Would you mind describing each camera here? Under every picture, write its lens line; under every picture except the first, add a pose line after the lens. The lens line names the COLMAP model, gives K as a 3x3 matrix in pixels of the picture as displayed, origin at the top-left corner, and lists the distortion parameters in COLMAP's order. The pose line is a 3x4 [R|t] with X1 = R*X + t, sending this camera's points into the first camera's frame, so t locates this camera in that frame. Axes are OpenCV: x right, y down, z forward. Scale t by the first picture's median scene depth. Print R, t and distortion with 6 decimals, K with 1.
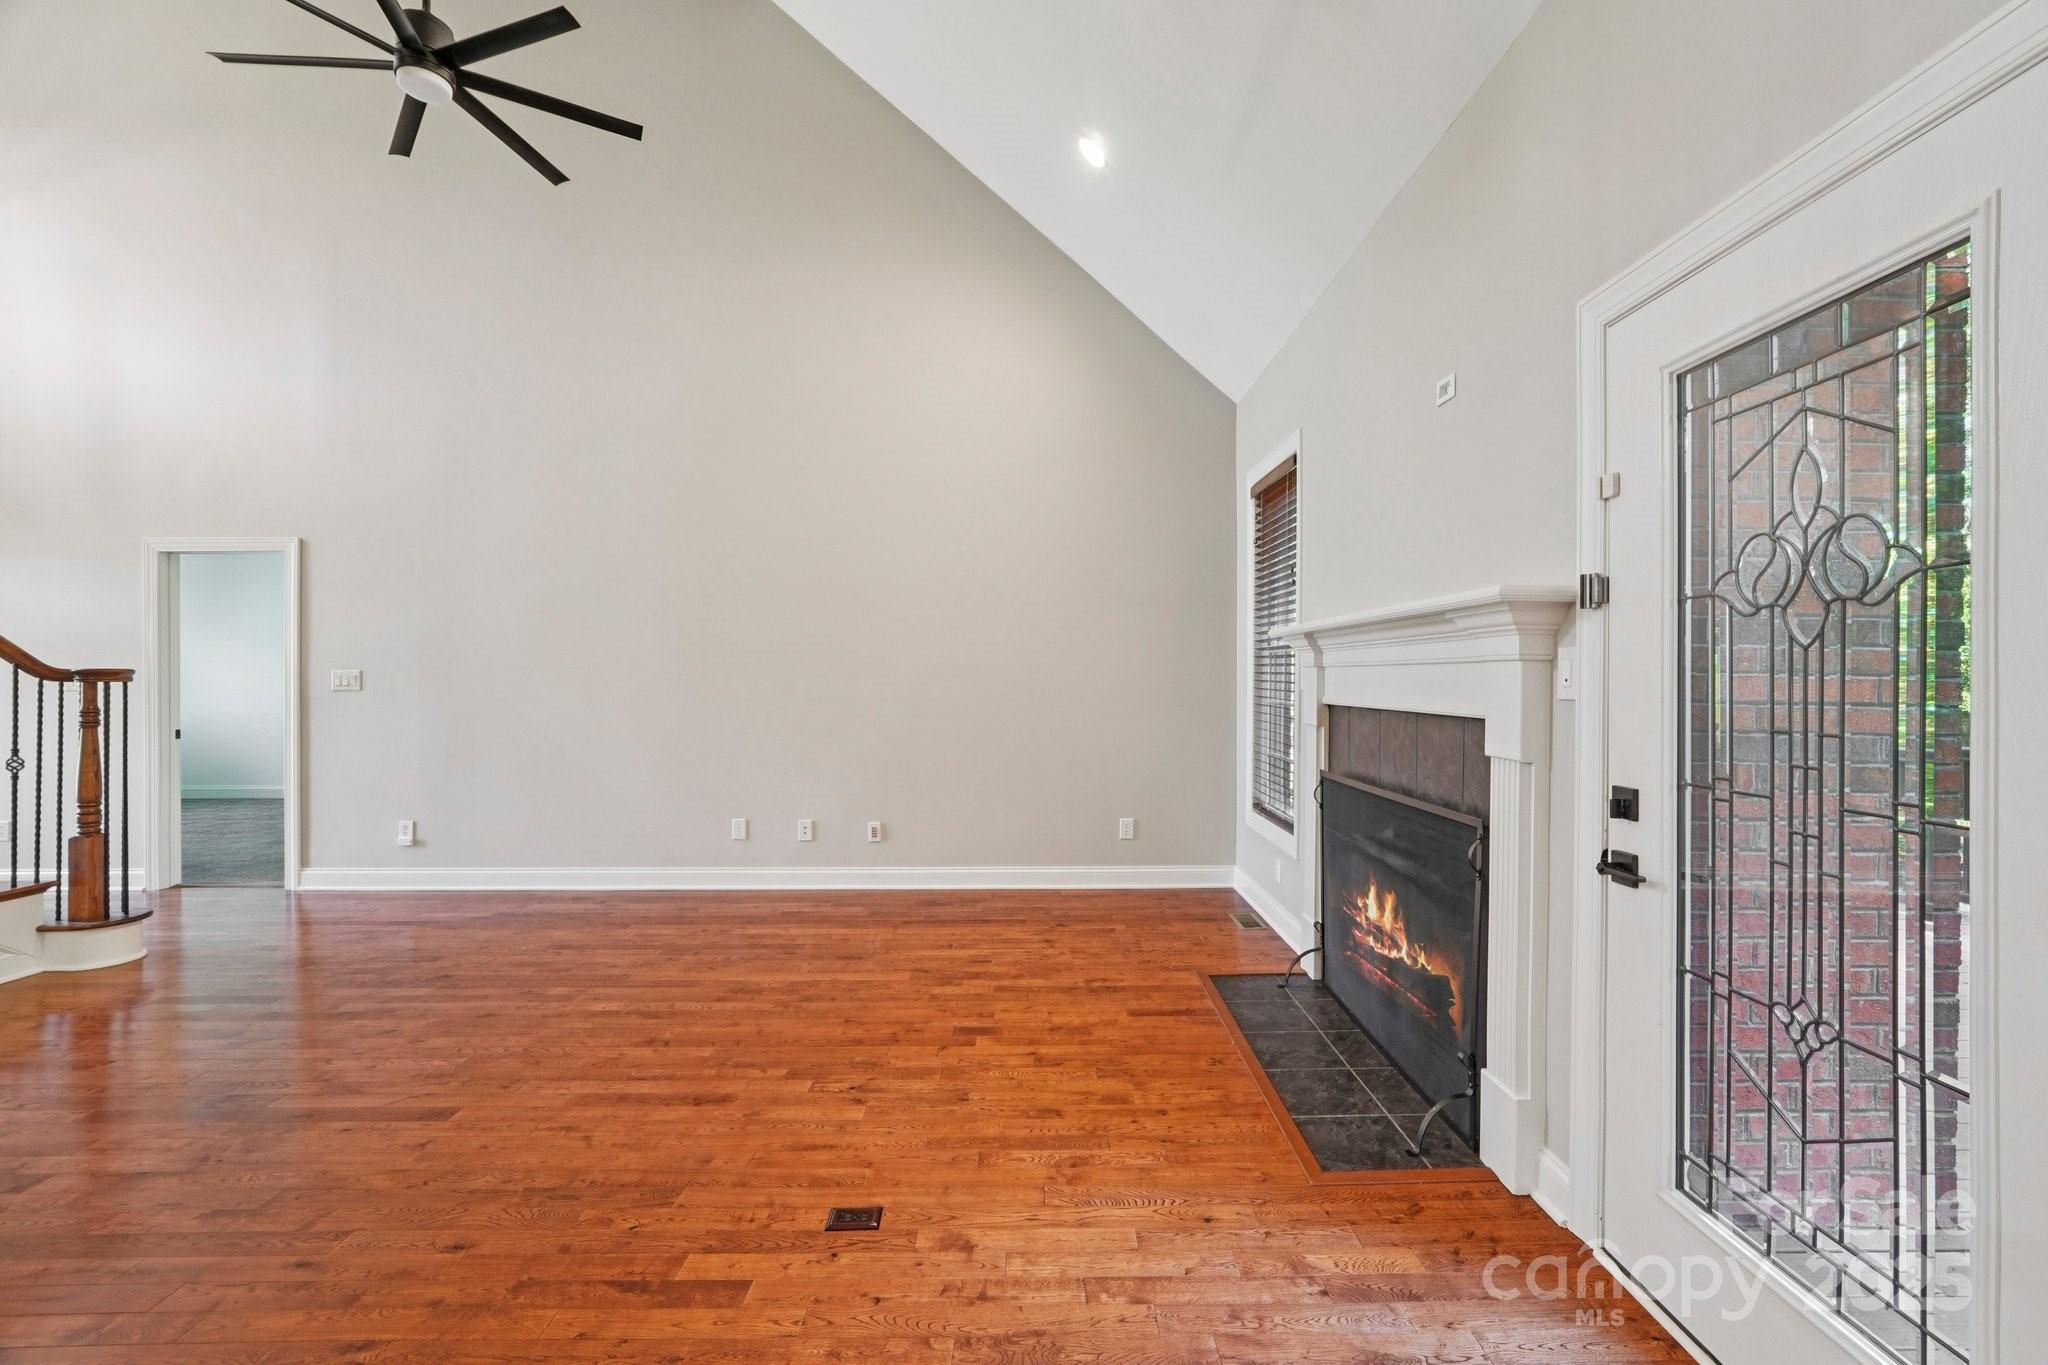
lens RADIAL K [[862.6, 0, 1036.6], [0, 862.6, 680.7], [0, 0, 1]] dist [-0.018254, 0.008801]
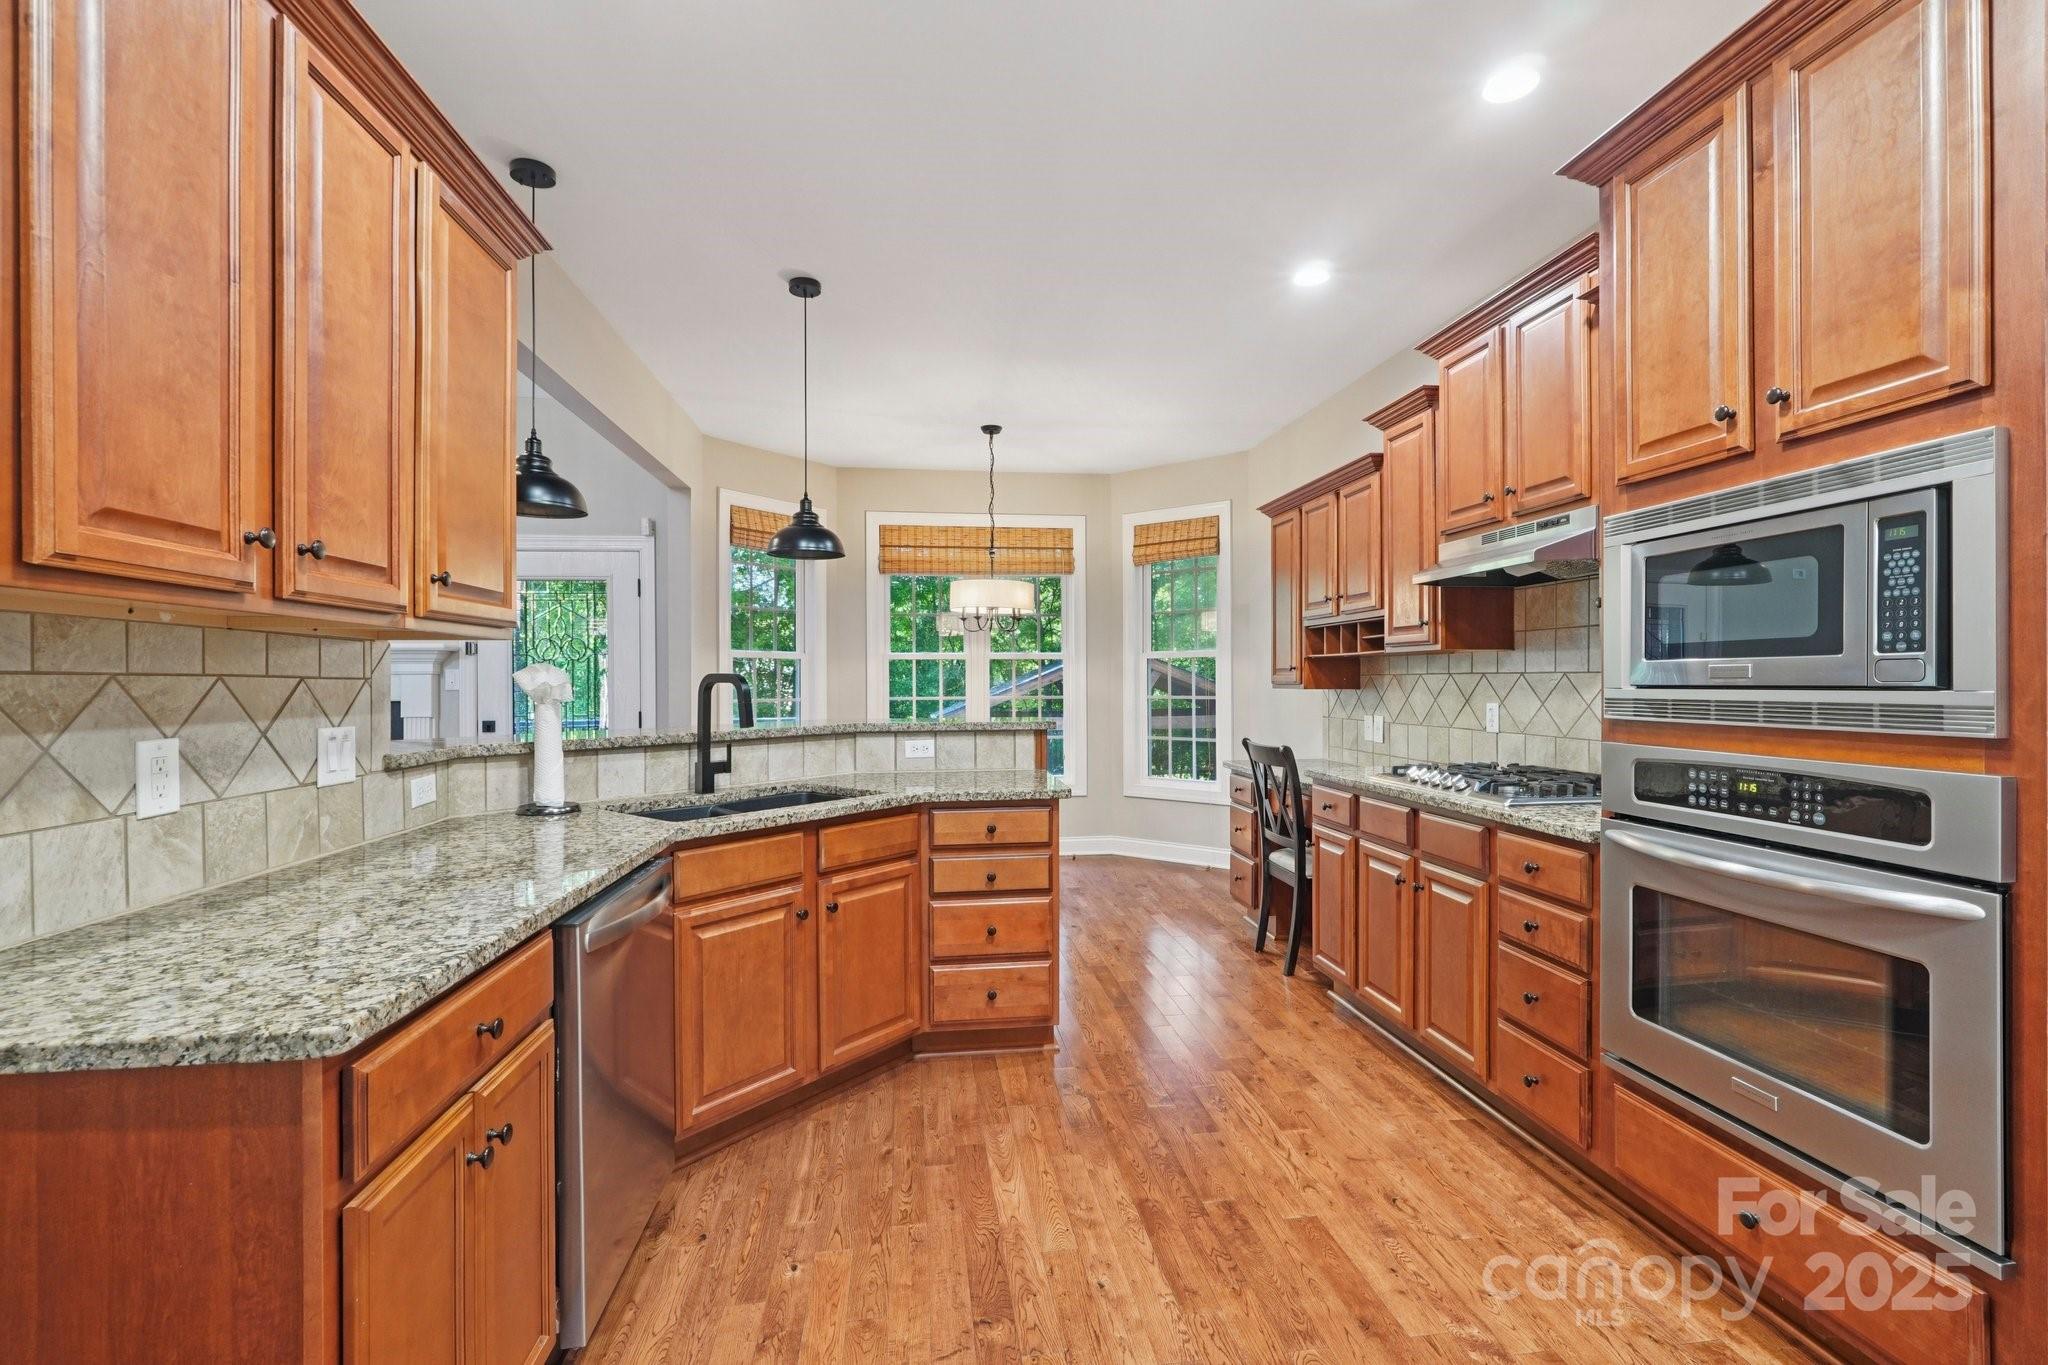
lens RADIAL K [[923.3, 0, 1024.0], [0, 923.3, 682.5], [0, 0, 1]] dist [0.001116, 0.000383]
pose [[-0.120062, 0.000710, 0.992766, -1.305900], [0.010426, 0.999945, 0.000545, 0.008816], [-0.992712, 0.010416, -0.120063, -0.191793]]
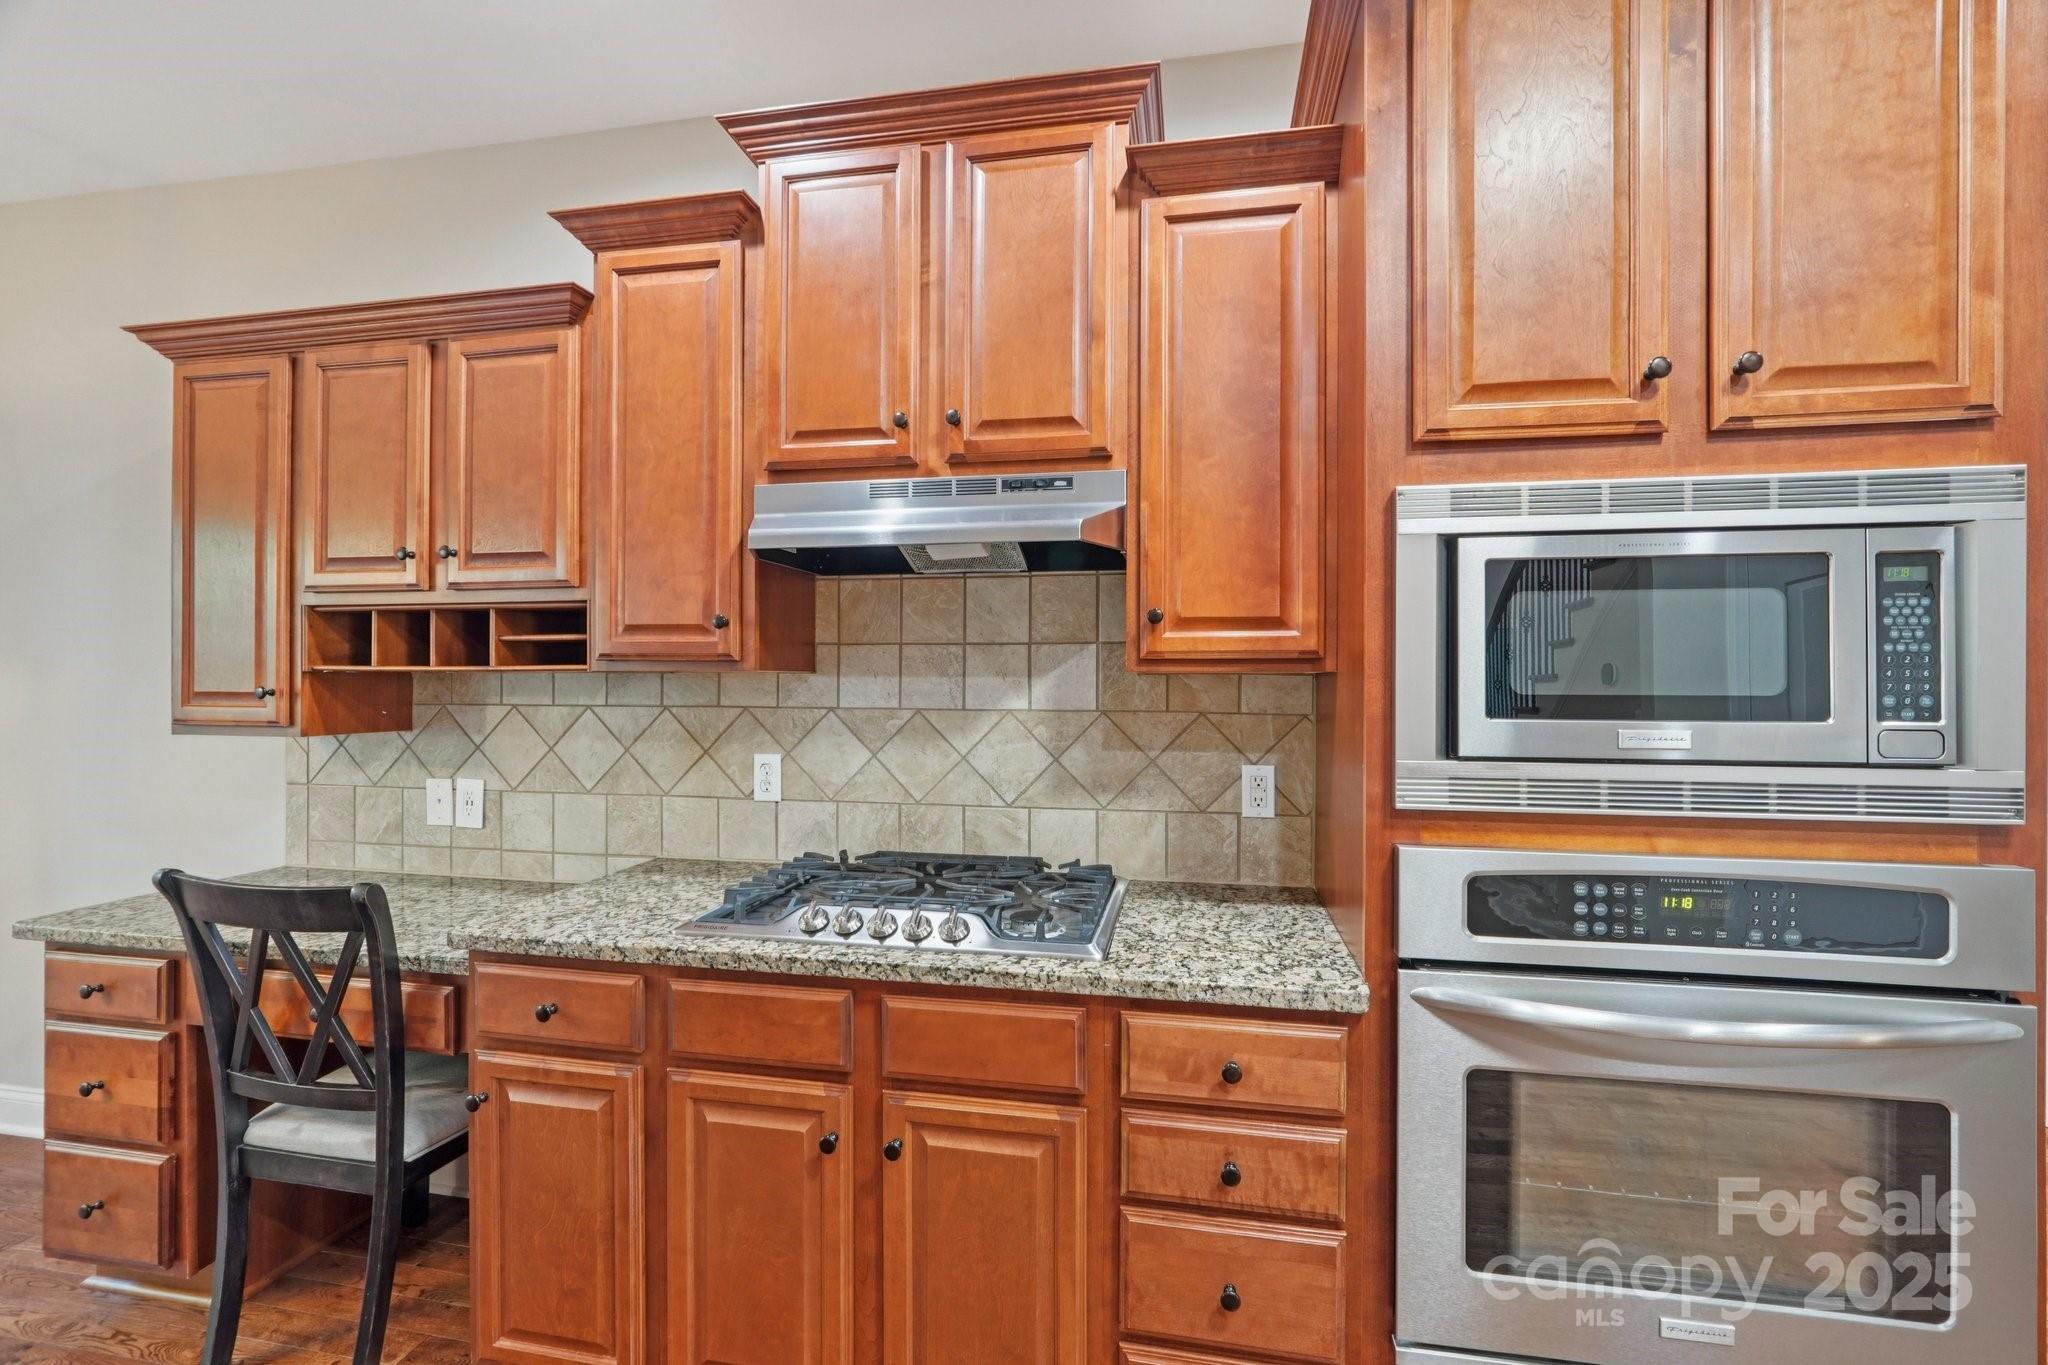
lens RADIAL K [[874.4, 0, 1029.9], [0, 874.4, 675.4], [0, 0, 1]] dist [-0.009969, 0.000137]
pose [[-0.980461, -0.000292, 0.196713, -0.653155], [0.000454, 0.999993, 0.003746, -0.020099], [-0.196713, 0.003762, -0.980454, -0.265968]]
